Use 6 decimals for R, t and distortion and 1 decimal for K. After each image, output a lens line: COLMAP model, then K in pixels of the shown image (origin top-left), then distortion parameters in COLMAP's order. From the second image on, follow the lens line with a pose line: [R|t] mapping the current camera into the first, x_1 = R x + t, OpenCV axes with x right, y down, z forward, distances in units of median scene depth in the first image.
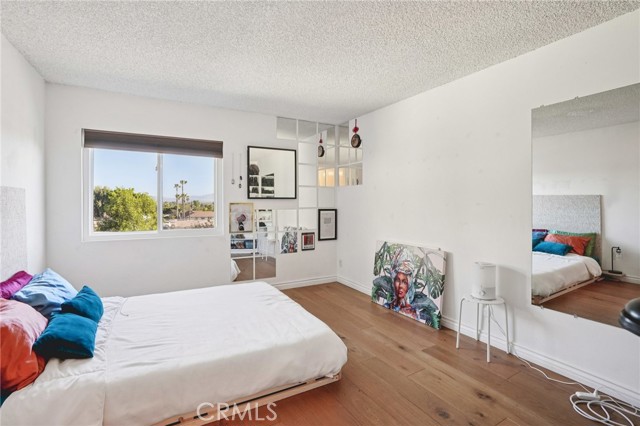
lens RADIAL K [[302.7, 0, 320.1], [0, 302.7, 205.3], [0, 0, 1]] dist [-0.032716, 0.000856]
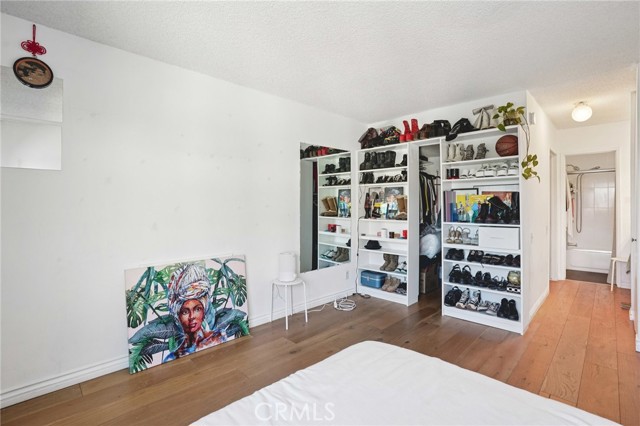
lens RADIAL K [[302.7, 0, 320.1], [0, 302.7, 205.3], [0, 0, 1]] dist [-0.032716, 0.000856]
pose [[-0.259224, -0.004753, 0.965805, -0.535893], [0.008791, 0.999935, 0.007281, -0.013205], [-0.965777, 0.010377, -0.259166, 0.882280]]
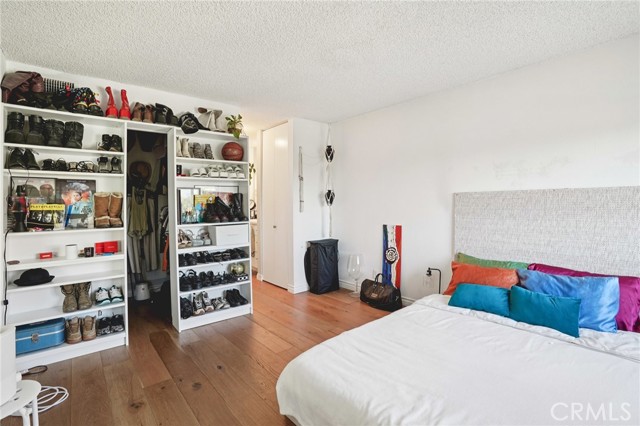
lens RADIAL K [[302.7, 0, 320.1], [0, 302.7, 205.3], [0, 0, 1]] dist [-0.032716, 0.000856]
pose [[-0.984512, 0.012571, -0.174864, 0.068621], [0.010751, 0.999878, 0.011350, -0.008747], [0.174985, 0.009294, -0.984527, 1.151049]]
